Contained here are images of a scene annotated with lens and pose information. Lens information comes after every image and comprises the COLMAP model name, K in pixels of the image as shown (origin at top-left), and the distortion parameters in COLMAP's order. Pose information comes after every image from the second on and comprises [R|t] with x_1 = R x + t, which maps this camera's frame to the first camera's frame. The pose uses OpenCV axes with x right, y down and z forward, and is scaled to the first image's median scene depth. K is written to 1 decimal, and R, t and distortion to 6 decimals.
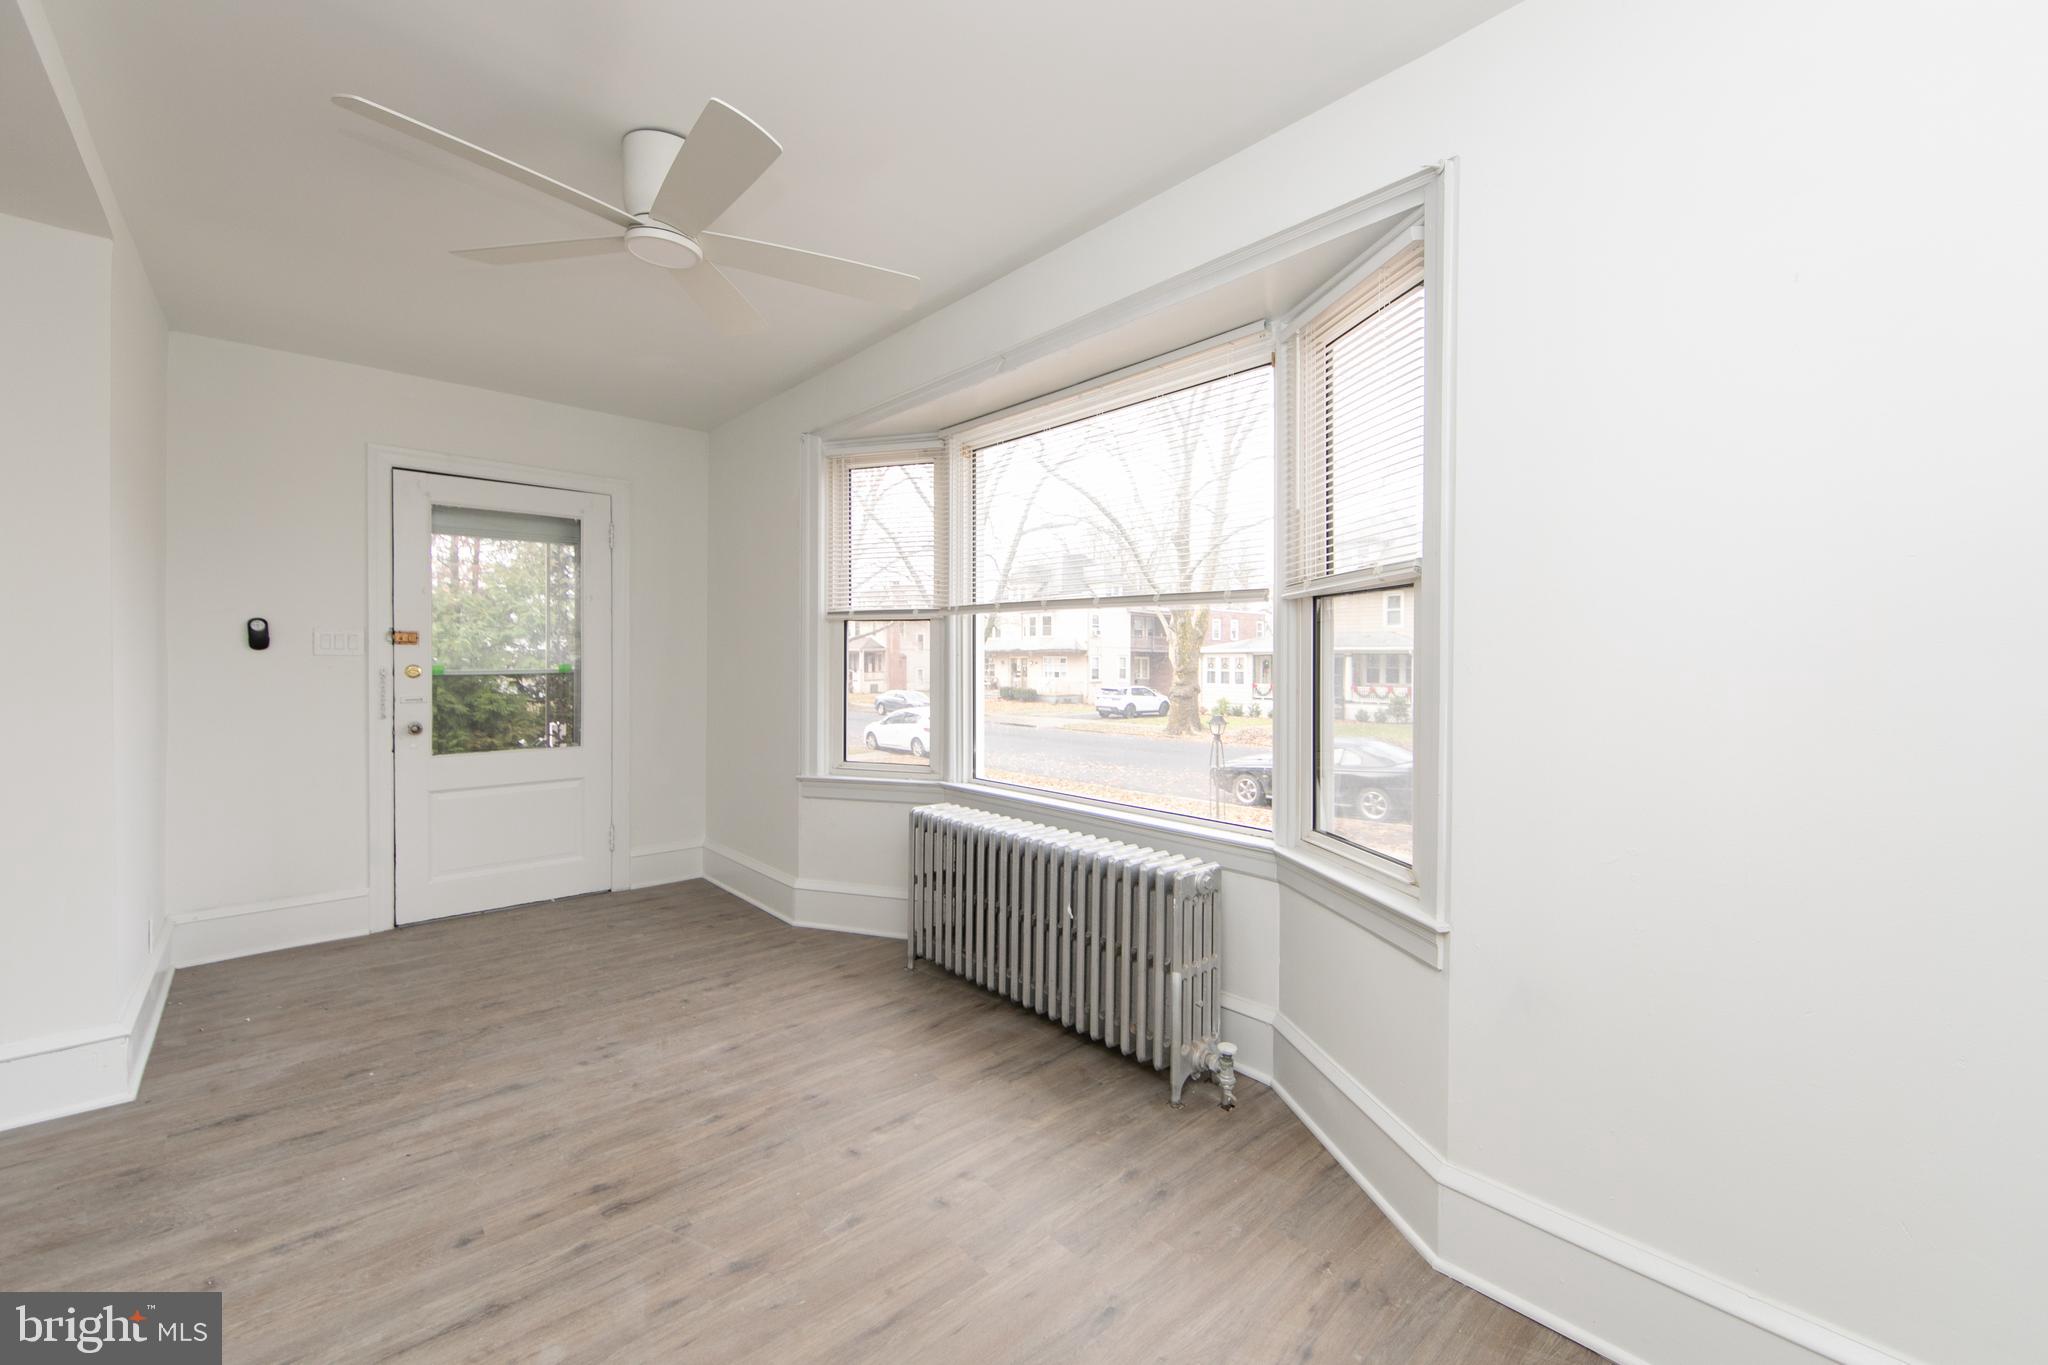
lens RADIAL K [[804.3, 0, 1028.5], [0, 804.3, 666.9], [0, 0, 1]] dist [-0.002357, 0.000078]
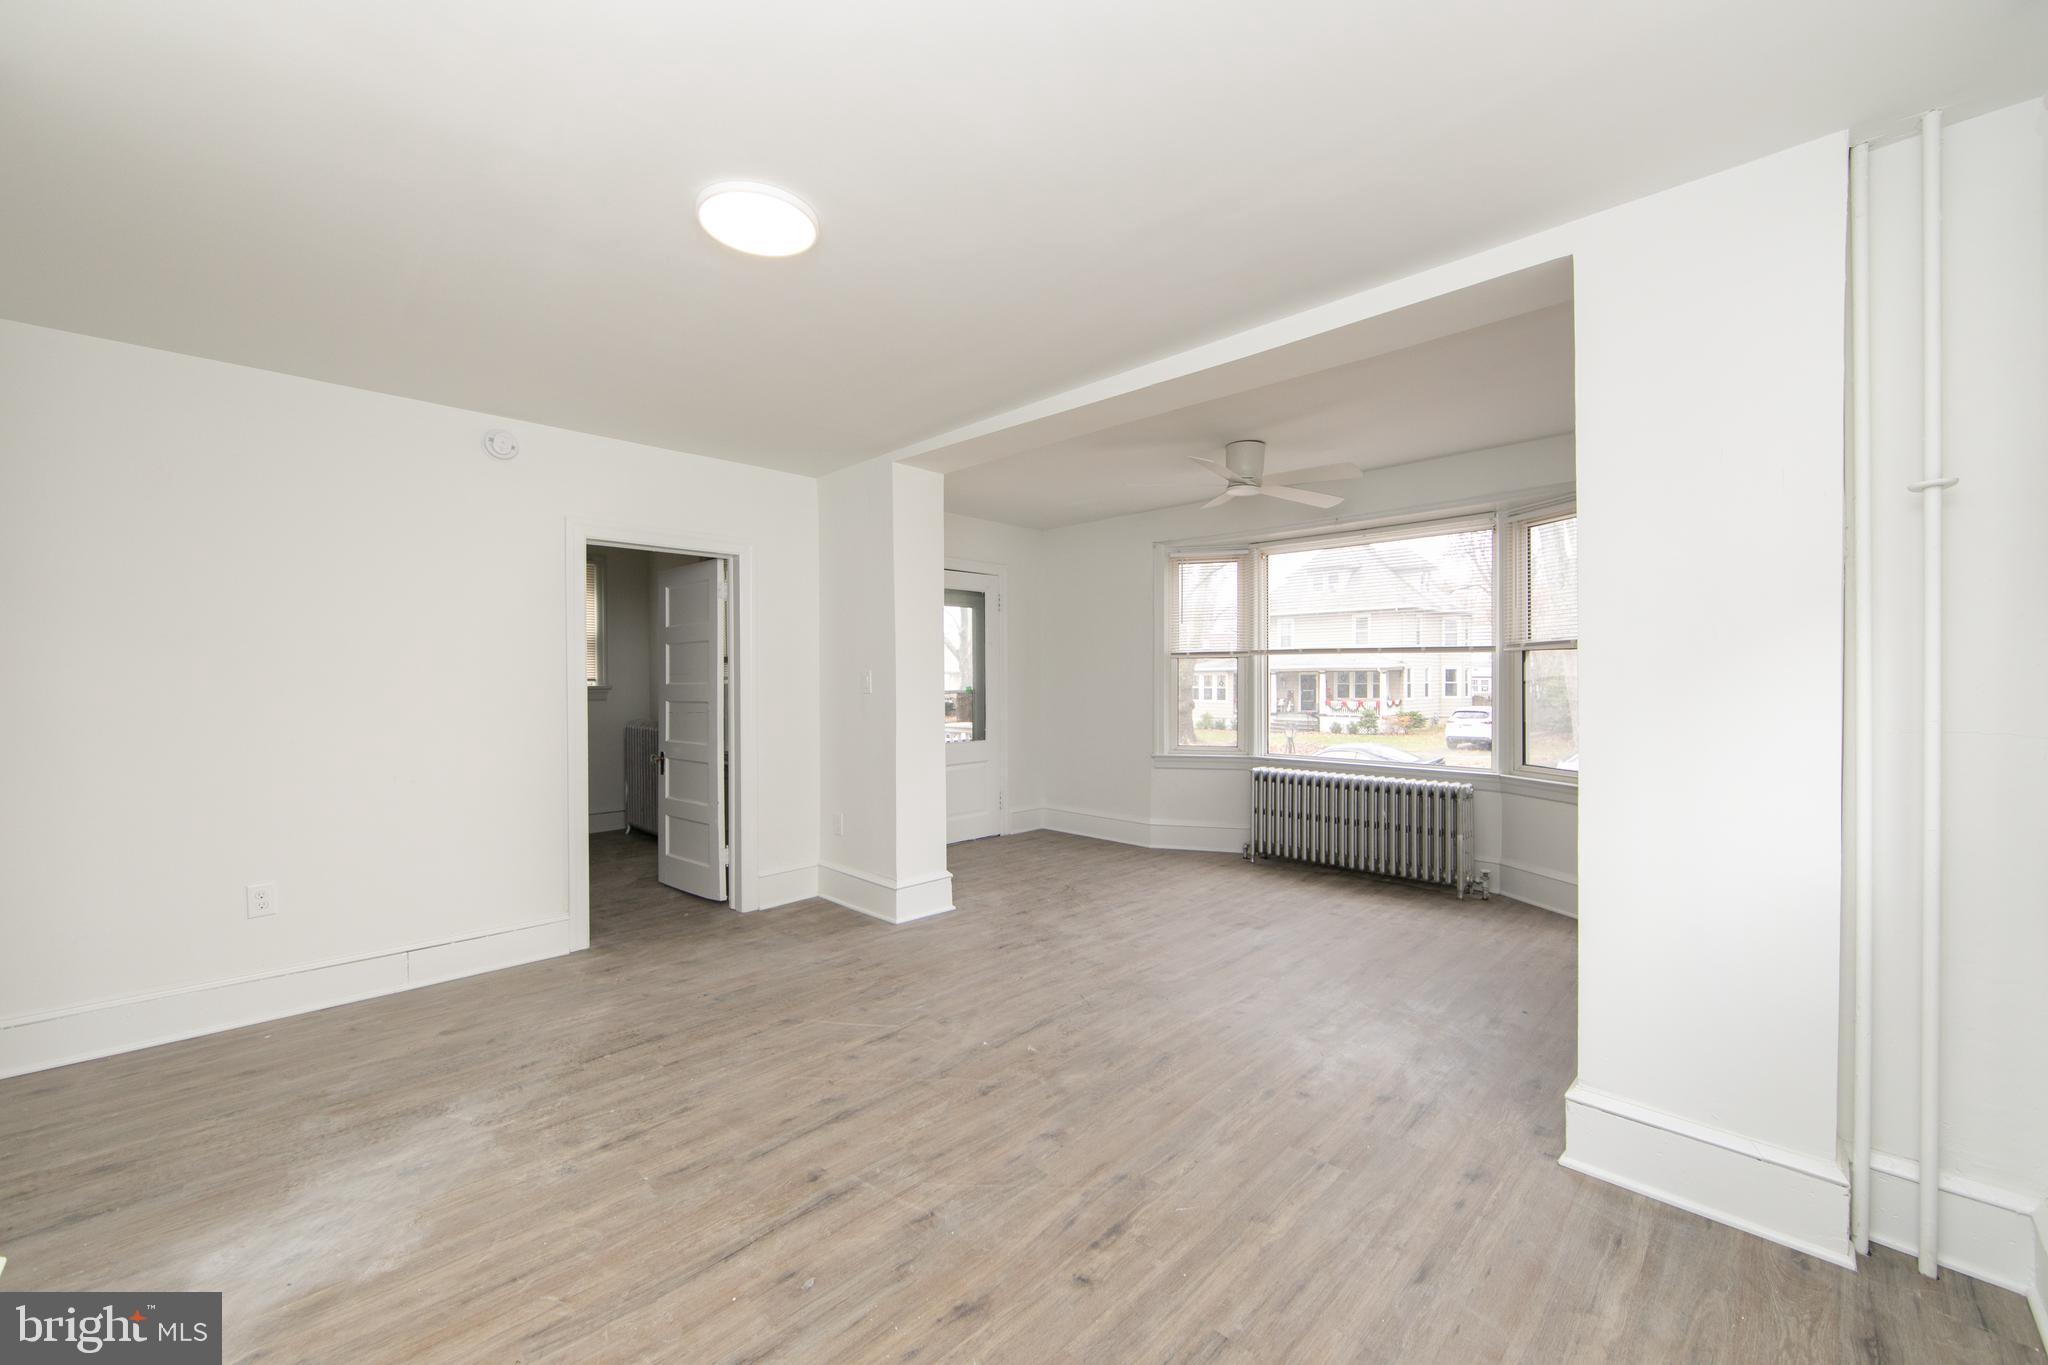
lens RADIAL K [[804.3, 0, 1023.3], [0, 804.3, 680.2], [0, 0, 1]] dist [-0.002357, 0.000078]
pose [[0.998115, -0.007113, 0.060961, -0.988689], [0.007488, 0.999954, -0.005933, -0.009635], [-0.060916, 0.006378, 0.998123, -0.921831]]
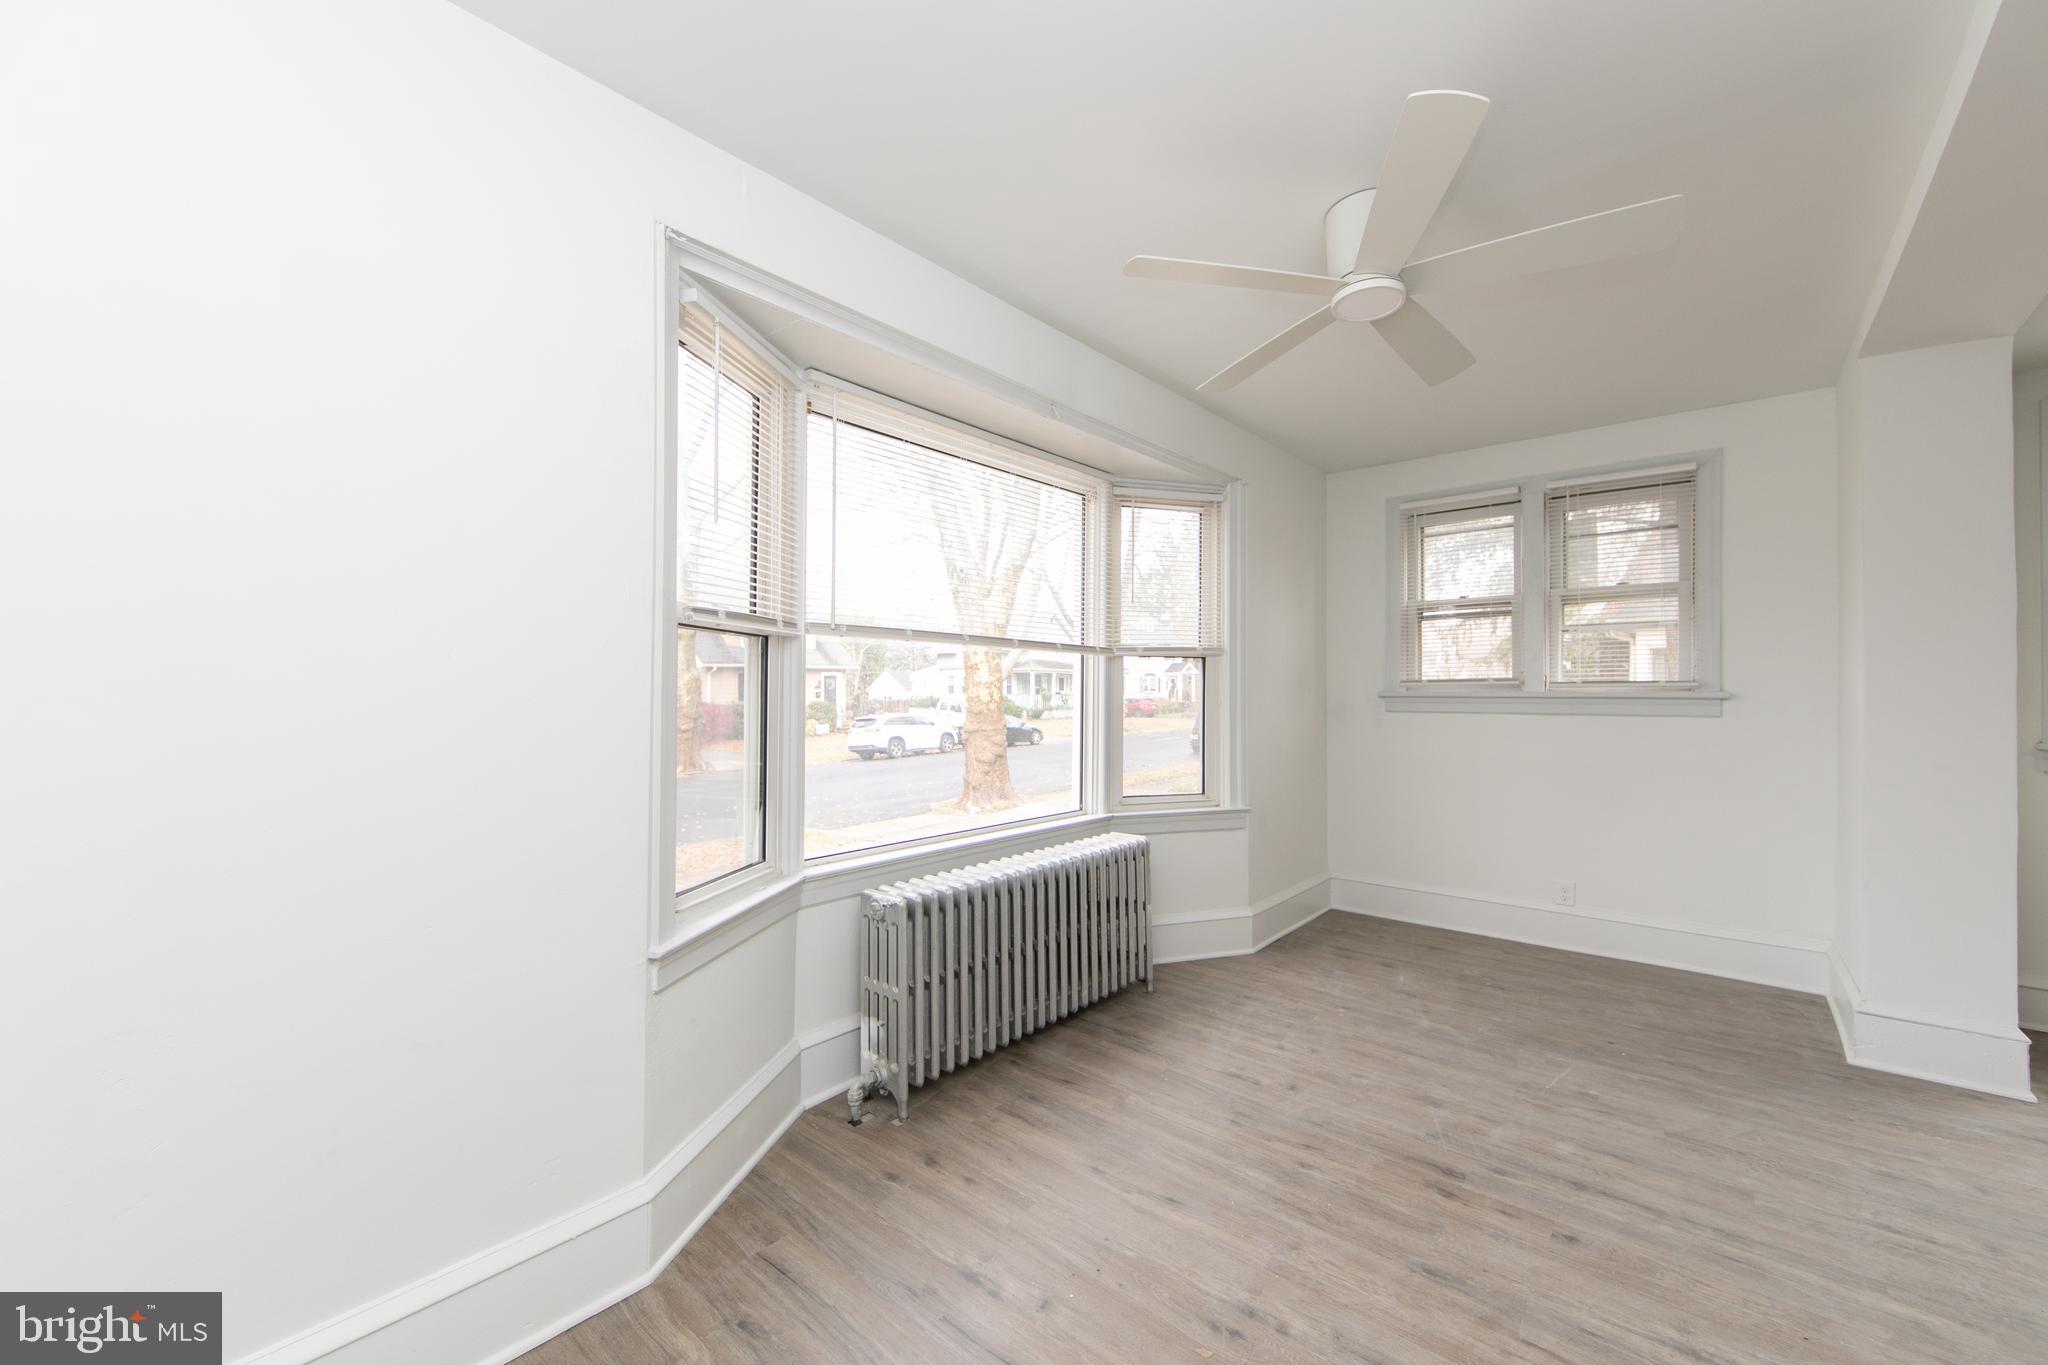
lens RADIAL K [[804.3, 0, 1032.5], [0, 804.3, 680.7], [0, 0, 1]] dist [-0.002357, 0.000078]
pose [[-0.110655, 0.008103, 0.993826, -1.208627], [0.009098, 0.999933, -0.007139, -0.023764], [-0.993817, 0.008251, -0.110721, 1.301550]]
